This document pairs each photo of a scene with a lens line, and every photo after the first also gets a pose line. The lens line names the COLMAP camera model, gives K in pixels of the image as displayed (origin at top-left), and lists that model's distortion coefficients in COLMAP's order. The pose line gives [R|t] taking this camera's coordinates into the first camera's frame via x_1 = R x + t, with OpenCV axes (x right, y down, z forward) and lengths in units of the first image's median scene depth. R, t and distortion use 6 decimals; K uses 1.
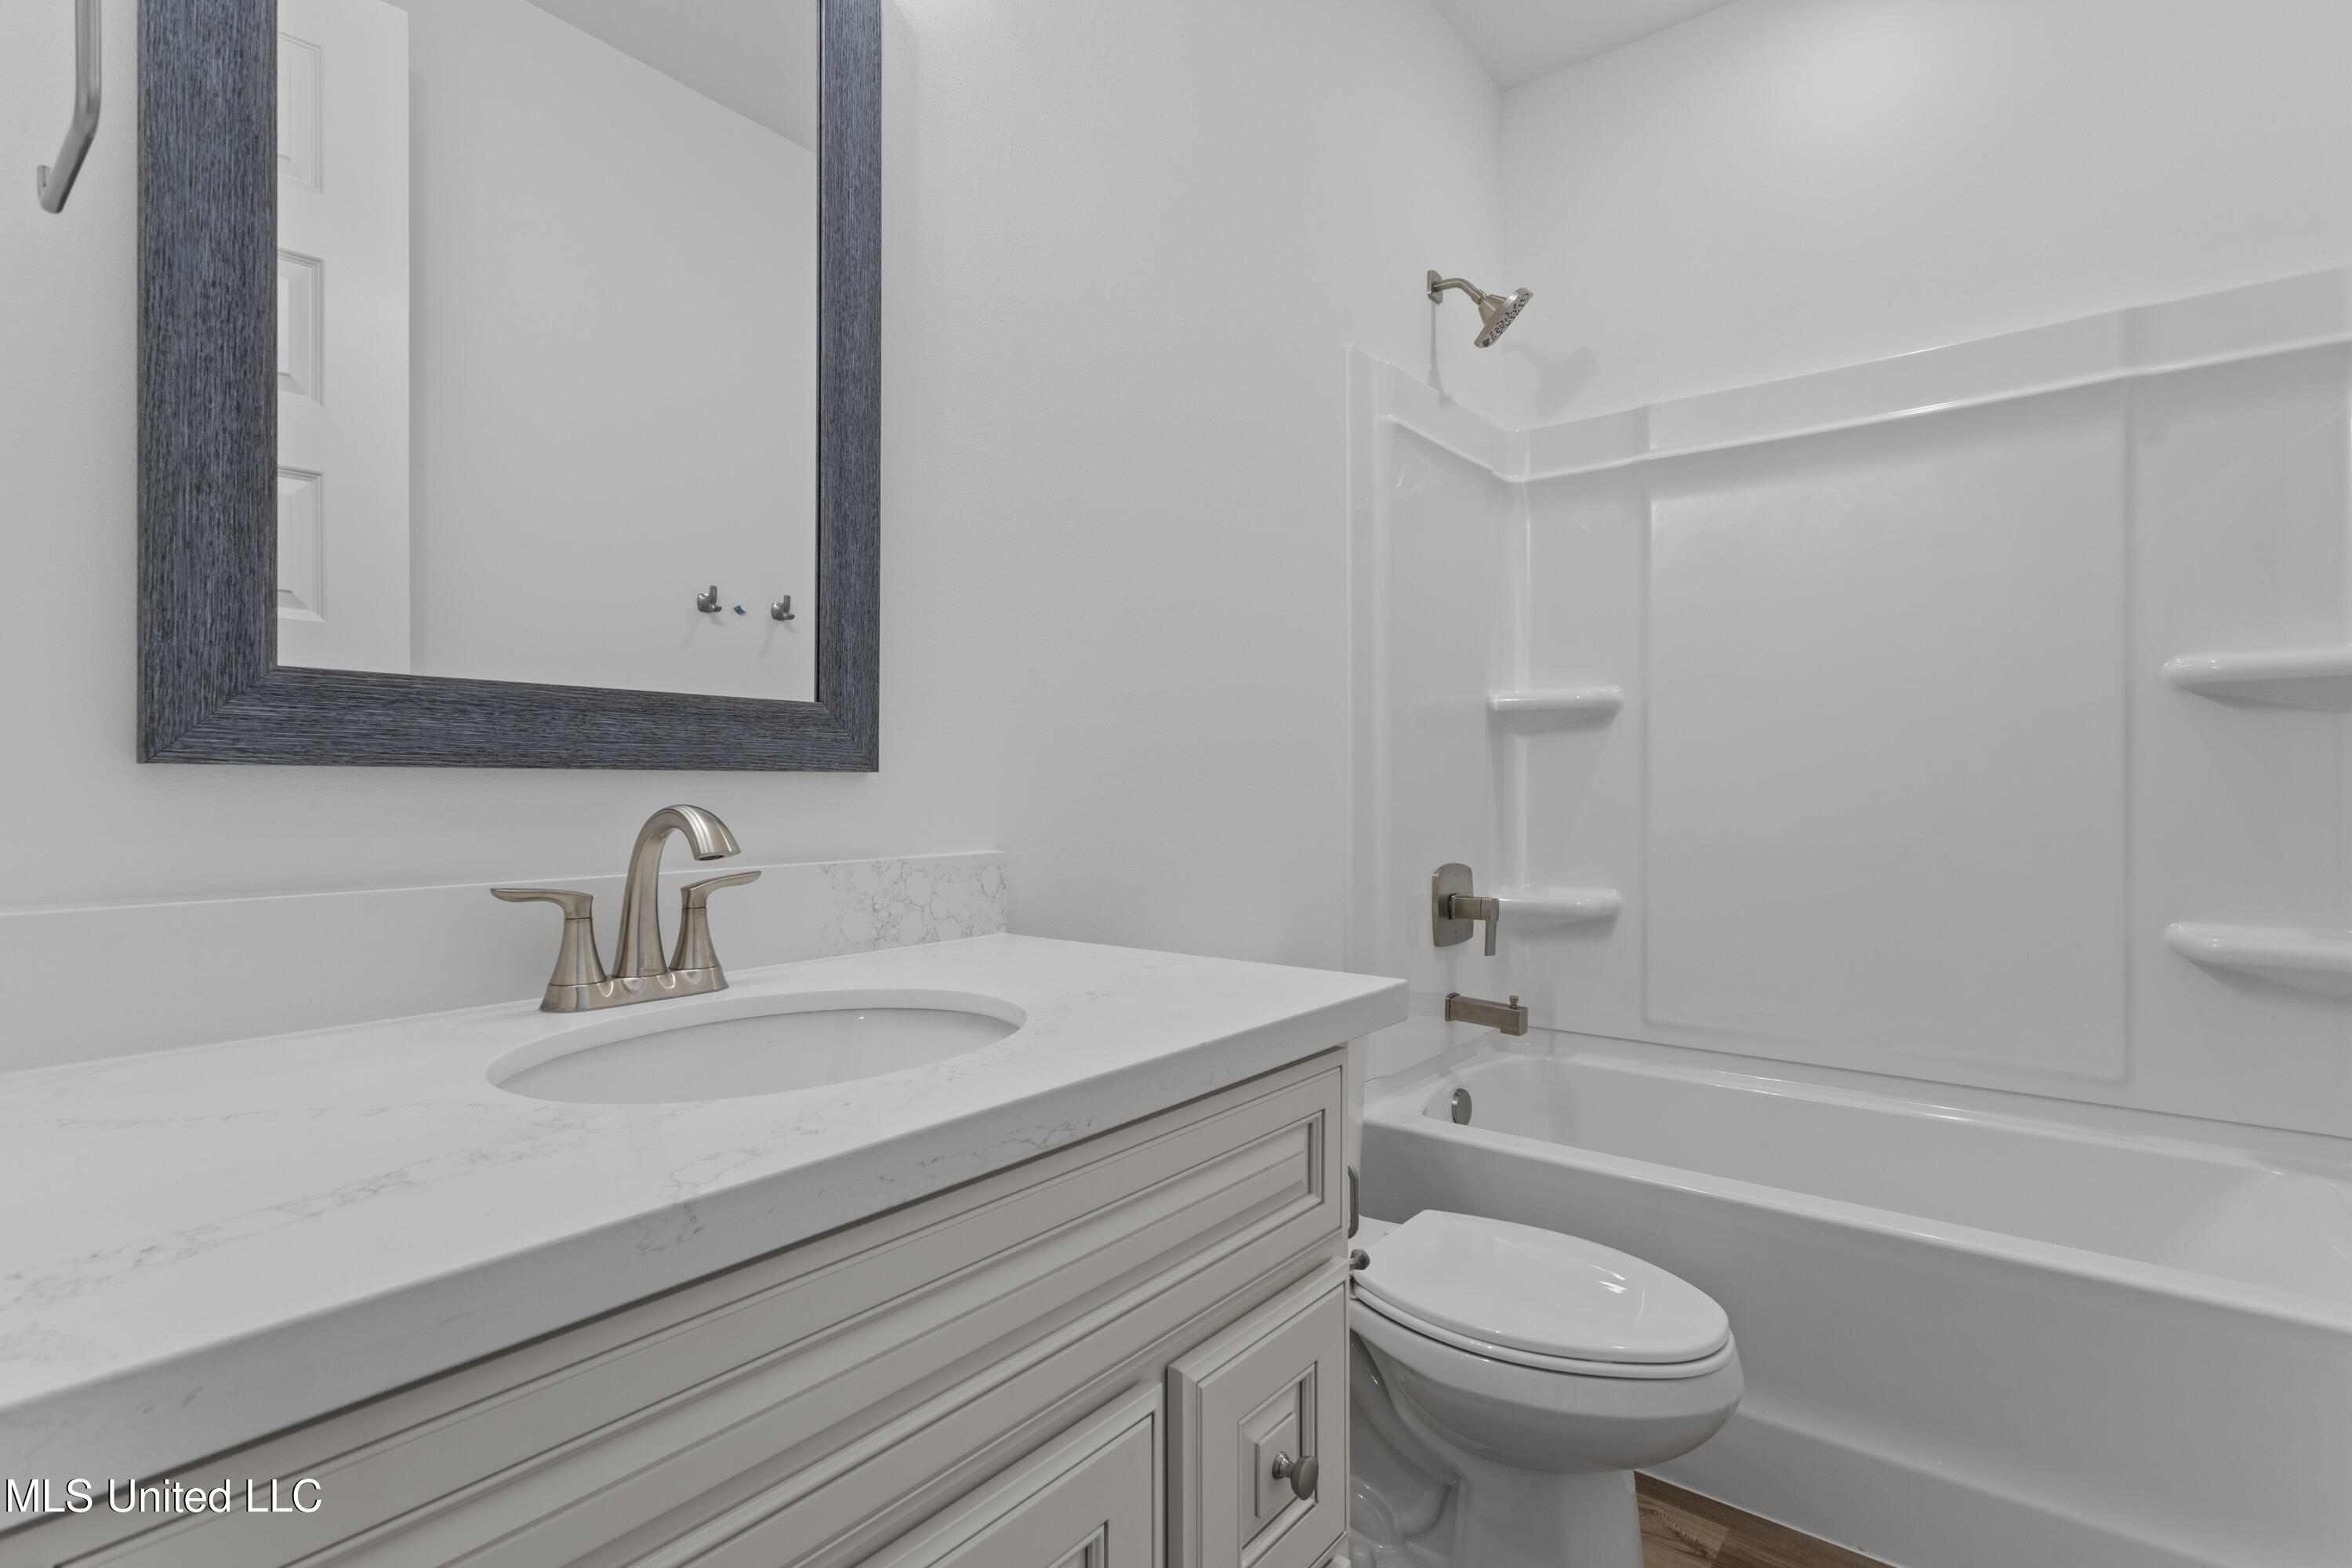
lens RADIAL K [[1116.9, 0, 1175.6], [0, 1116.9, 770.4], [0, 0, 1]] dist [-0.001023, 0.000249]
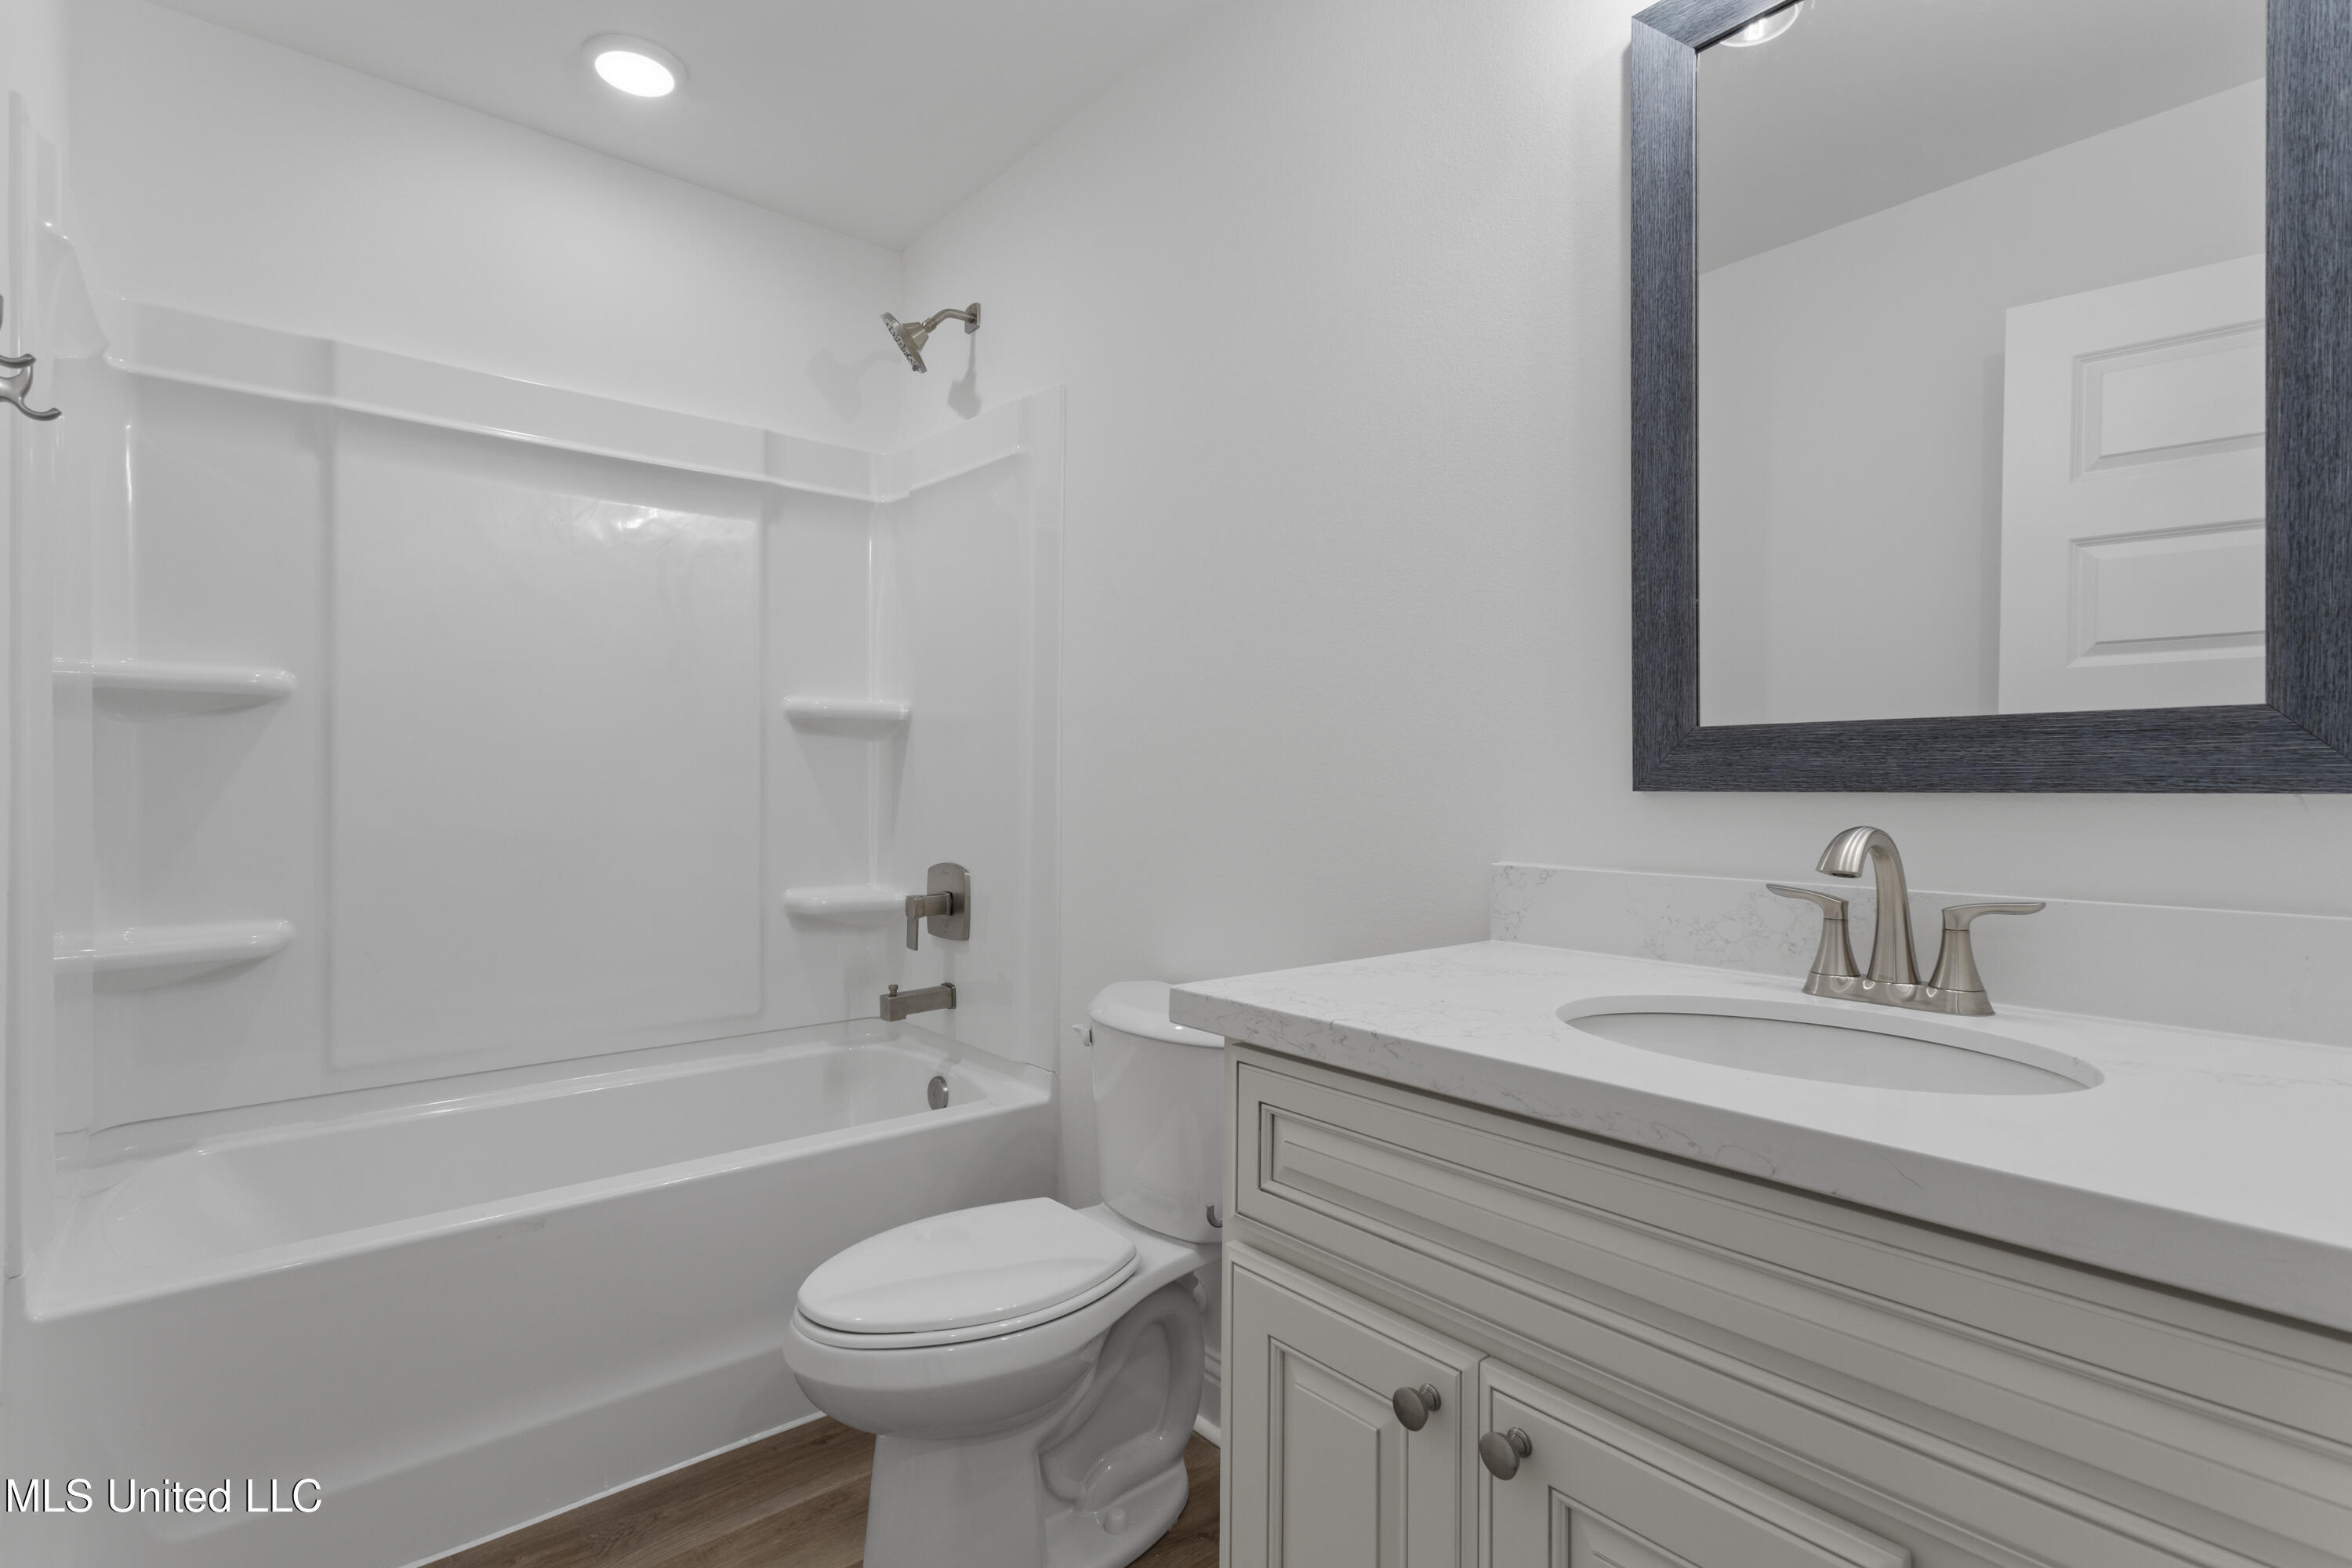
lens RADIAL K [[1116.9, 0, 1175.6], [0, 1116.9, 770.4], [0, 0, 1]] dist [-0.001023, 0.000249]
pose [[0.196968, 0.012515, 0.980330, -0.348650], [-0.011497, 0.999879, -0.010454, -0.000255], [-0.980342, -0.009212, 0.197088, 0.257579]]
